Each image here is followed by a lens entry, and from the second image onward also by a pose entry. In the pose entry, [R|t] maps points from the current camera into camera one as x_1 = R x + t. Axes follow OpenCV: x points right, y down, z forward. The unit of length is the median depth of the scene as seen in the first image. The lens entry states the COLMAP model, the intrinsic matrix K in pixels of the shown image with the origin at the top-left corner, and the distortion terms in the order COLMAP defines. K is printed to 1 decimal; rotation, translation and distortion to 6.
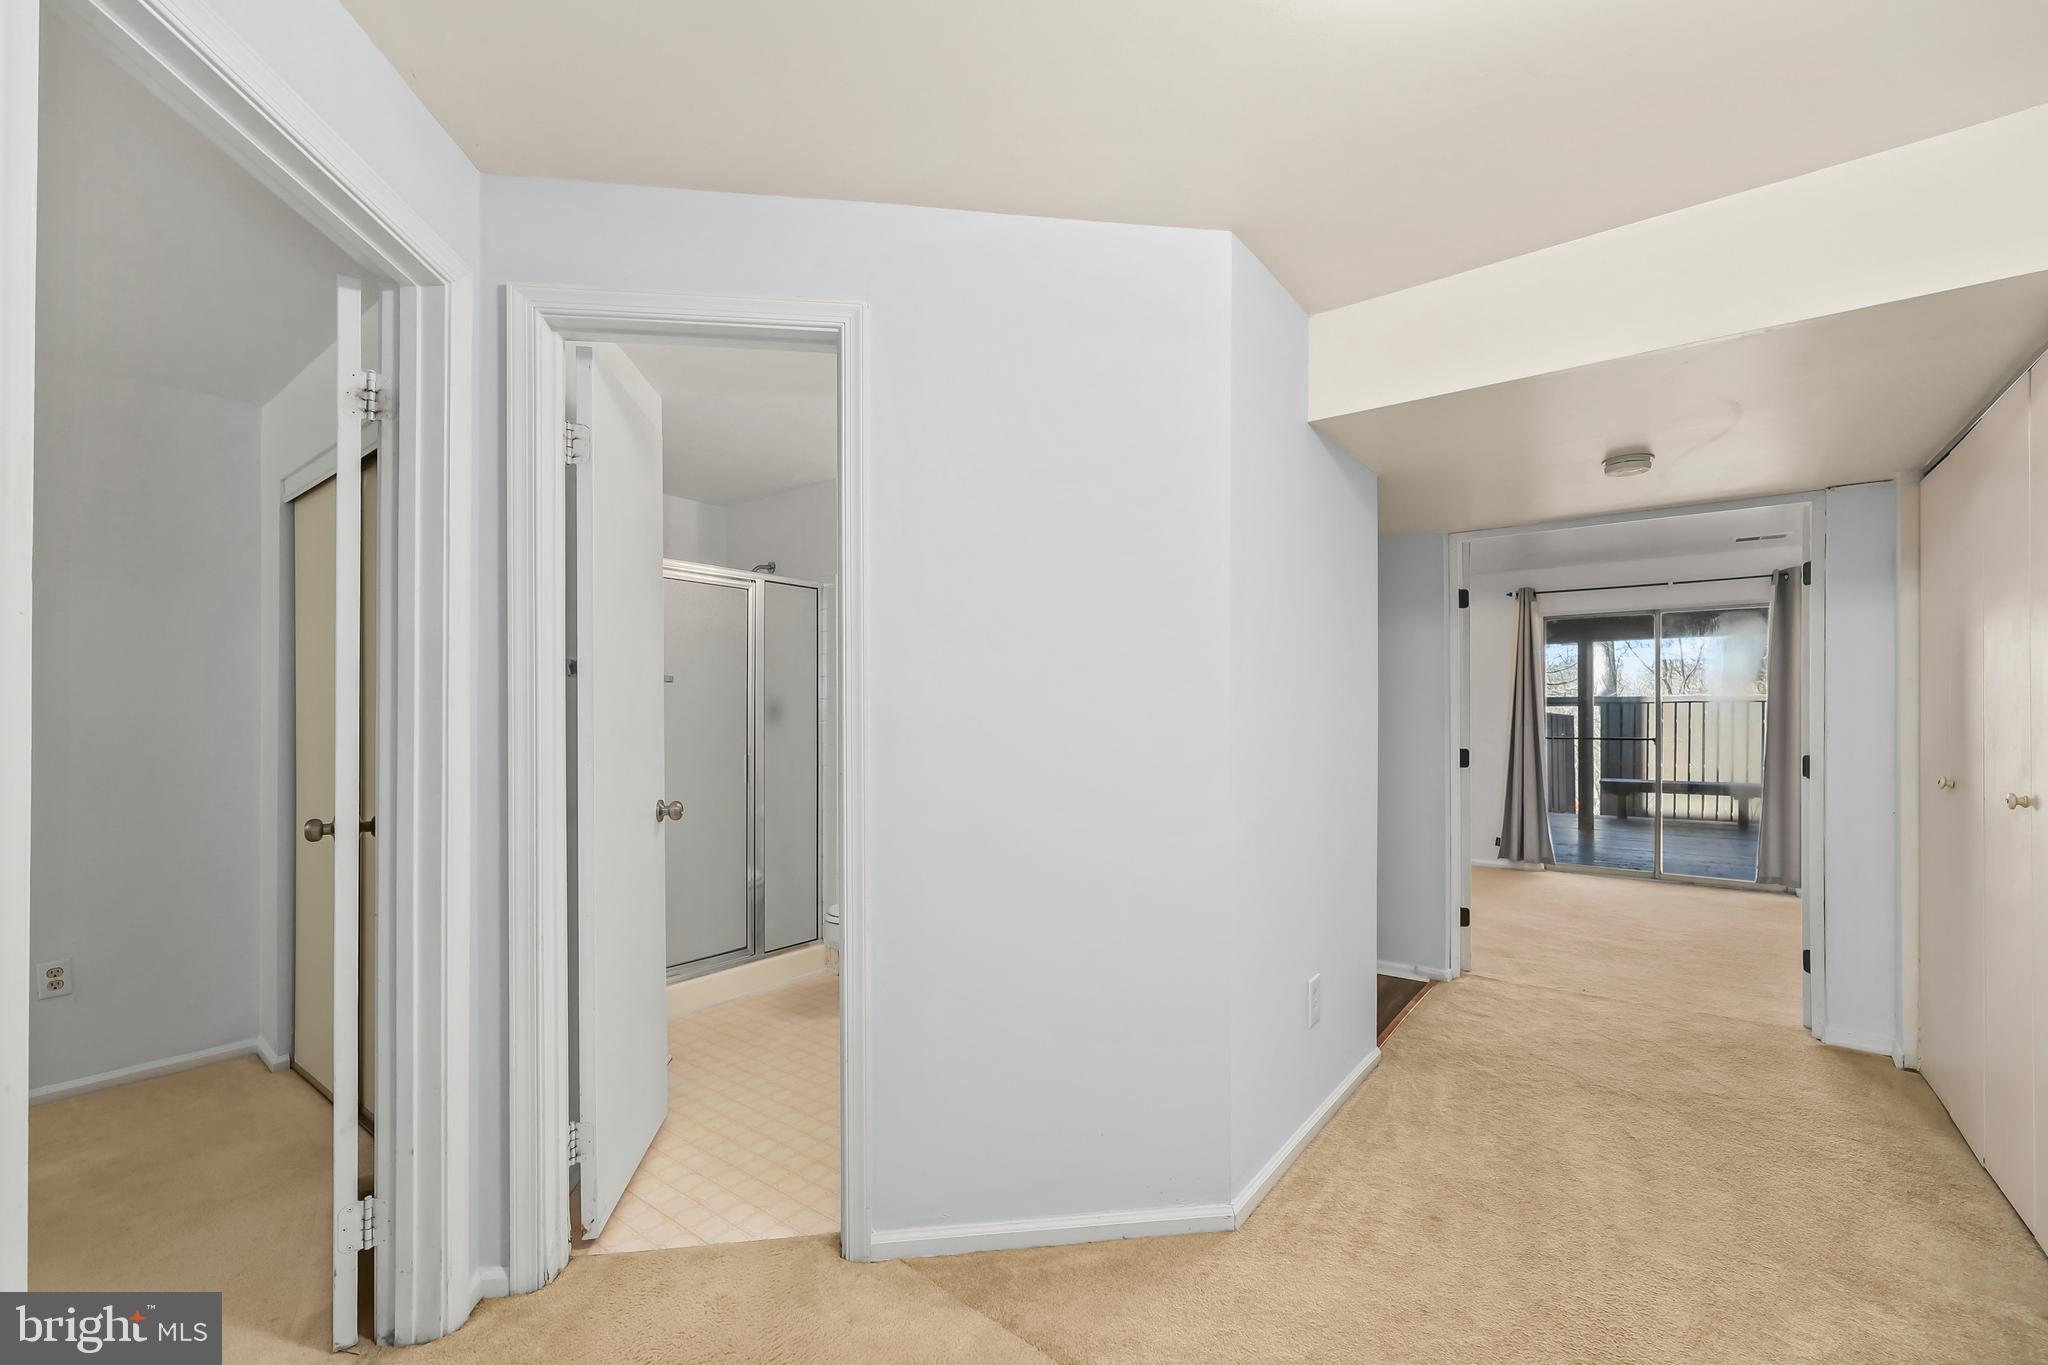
lens RADIAL K [[849.2, 0, 1034.7], [0, 849.2, 709.8], [0, 0, 1]] dist [-0.001058, -0.000116]
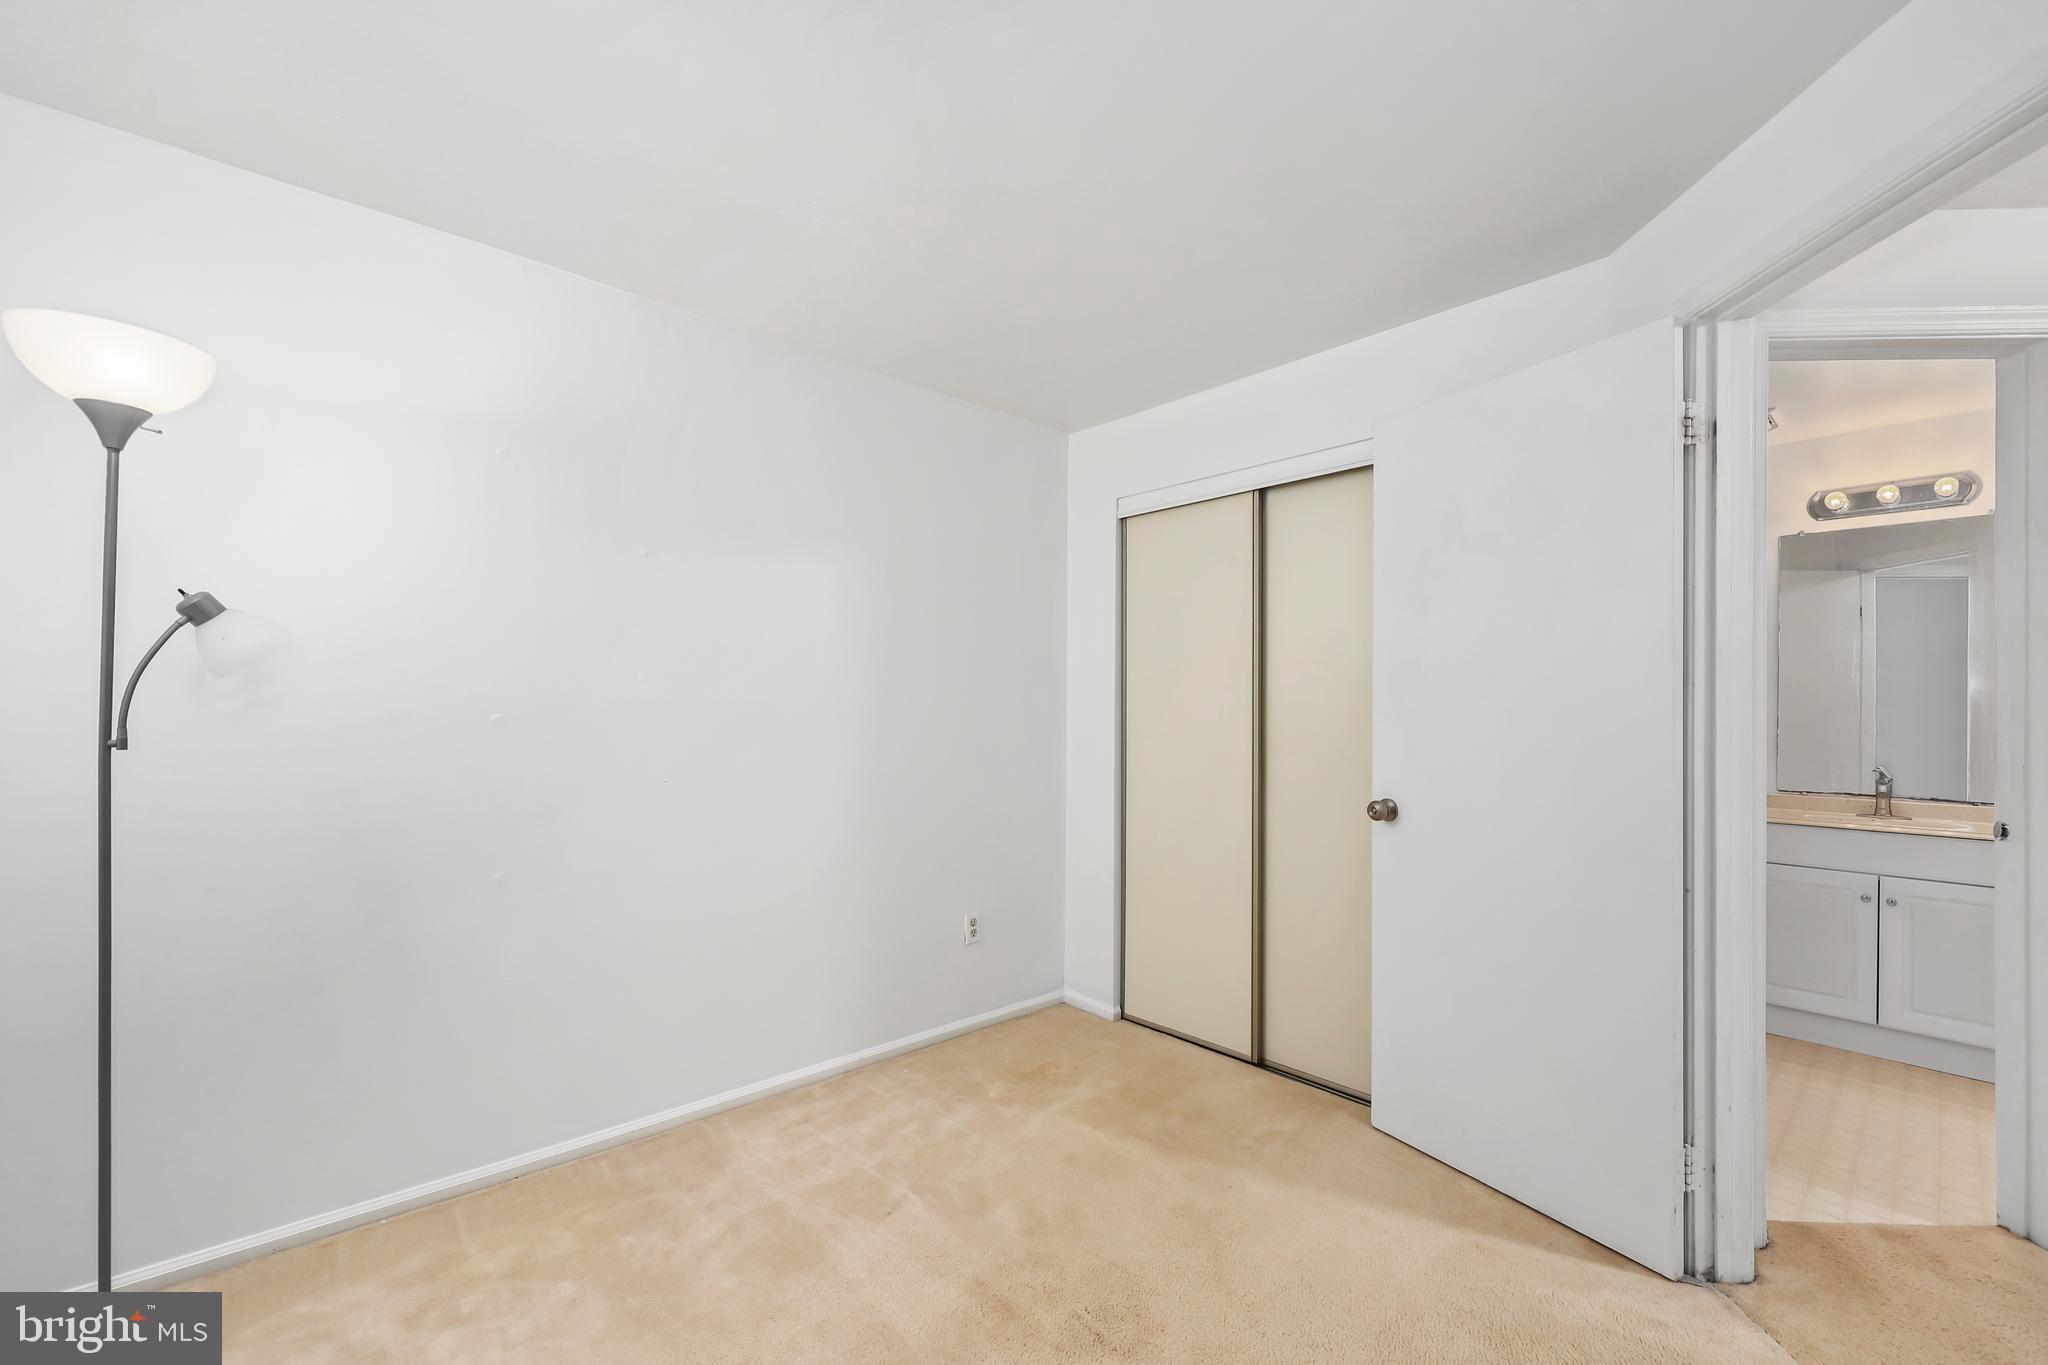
lens RADIAL K [[855.4, 0, 1013.8], [0, 855.4, 702.6], [0, 0, 1]] dist [0.002301, -0.000194]
pose [[0.981744, 0.010019, -0.189945, -0.774340], [-0.010357, 0.999946, -0.000788, 0.003121], [0.189927, 0.002741, 0.981794, -0.143320]]
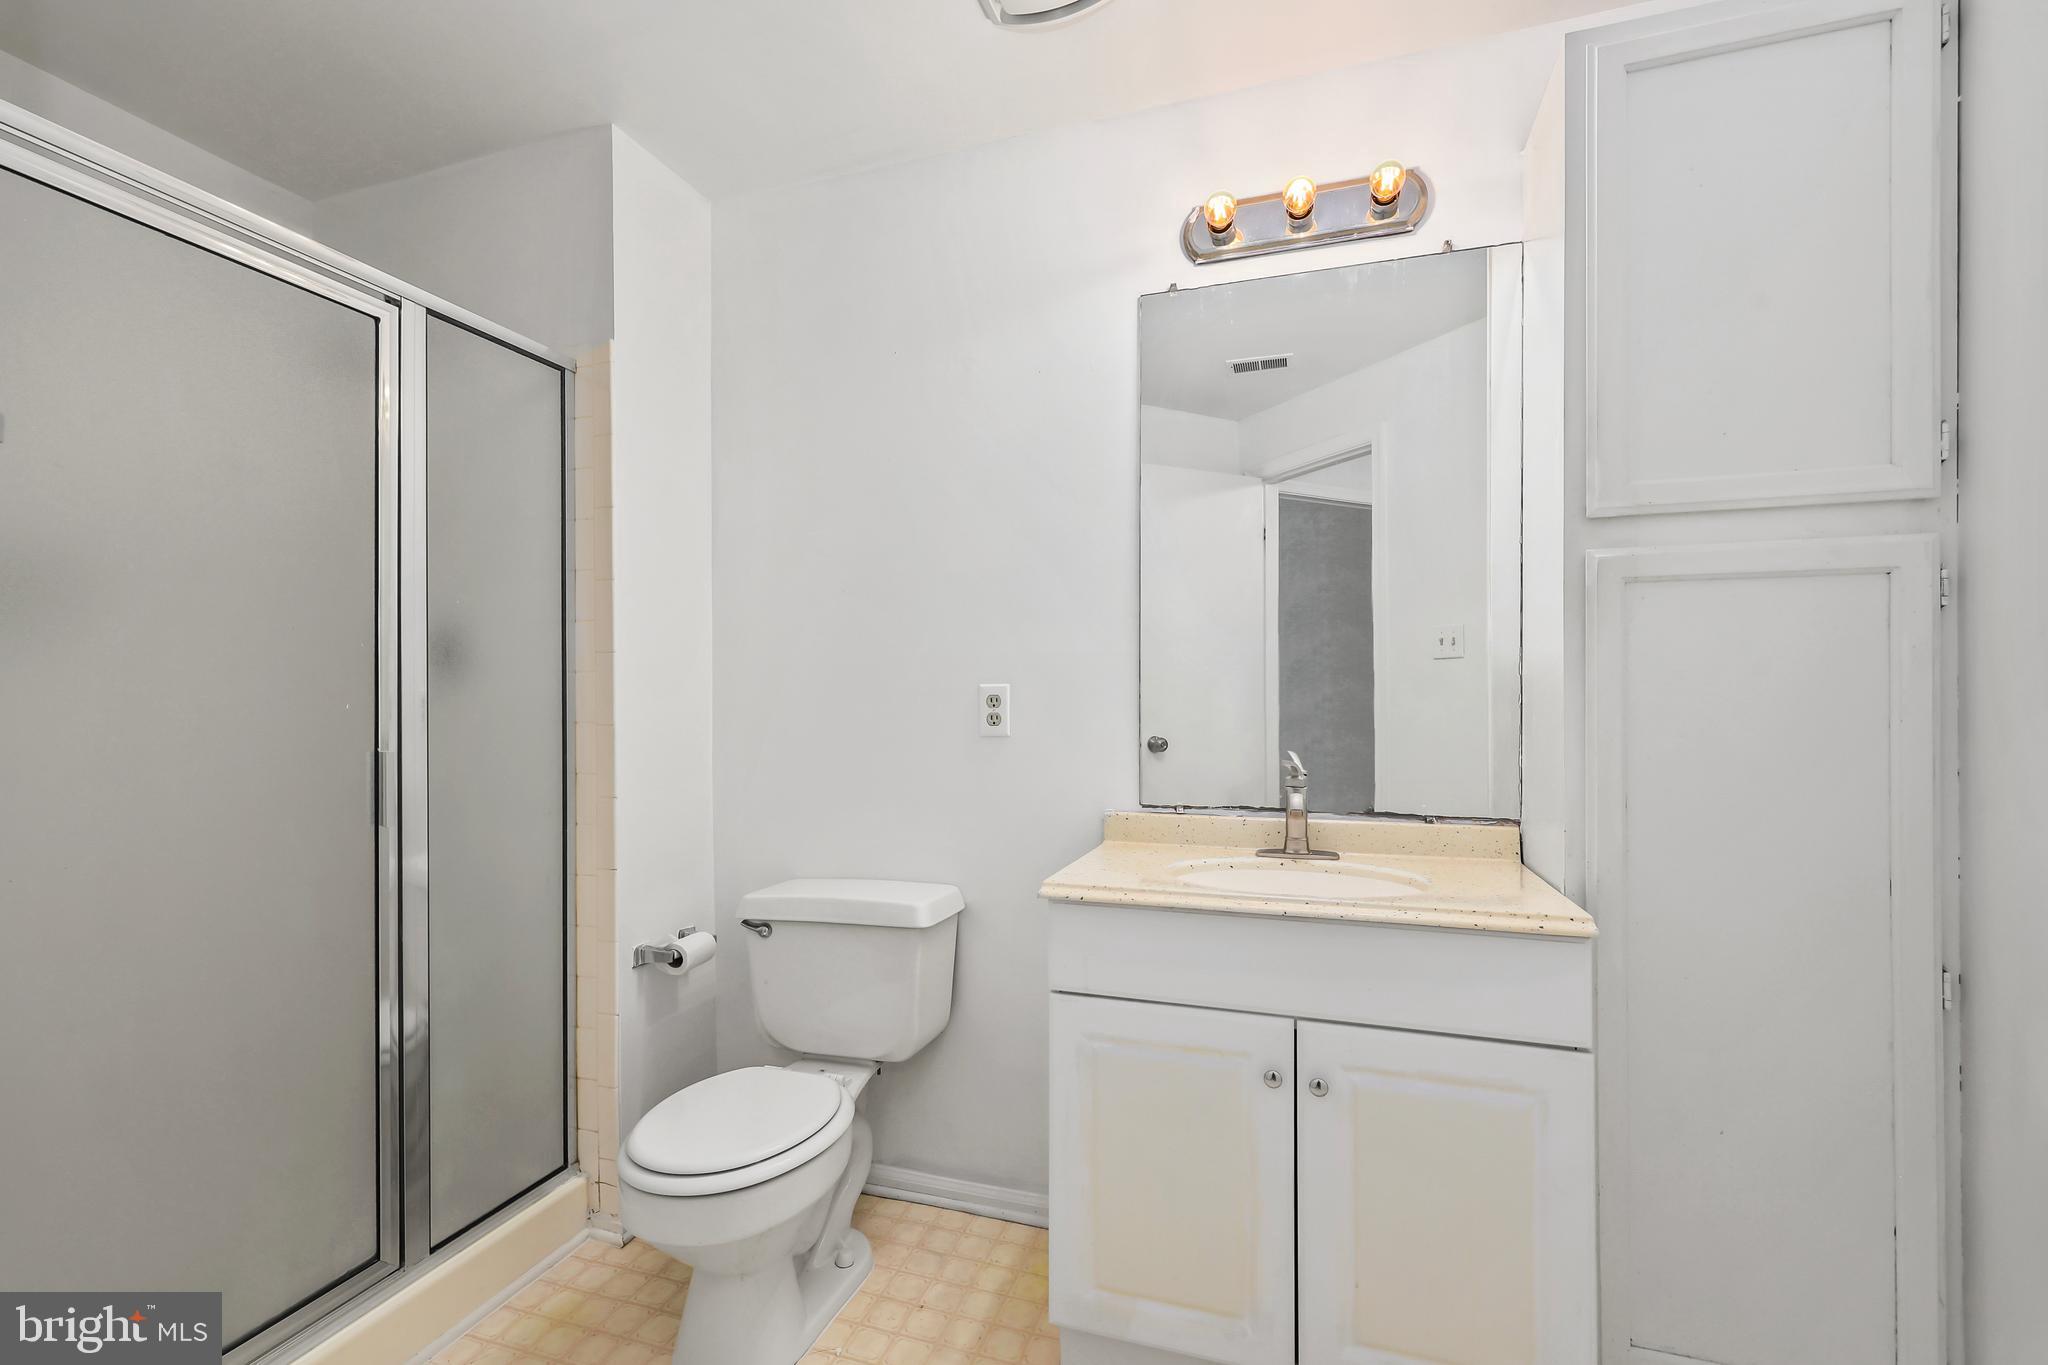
lens RADIAL K [[855.4, 0, 1013.8], [0, 855.4, 702.6], [0, 0, 1]] dist [0.002301, -0.000194]
pose [[0.956040, 0.000223, 0.293235, -0.219845], [0.000198, 0.999999, -0.001405, 0.041957], [-0.293235, 0.001401, 0.956039, 0.679100]]
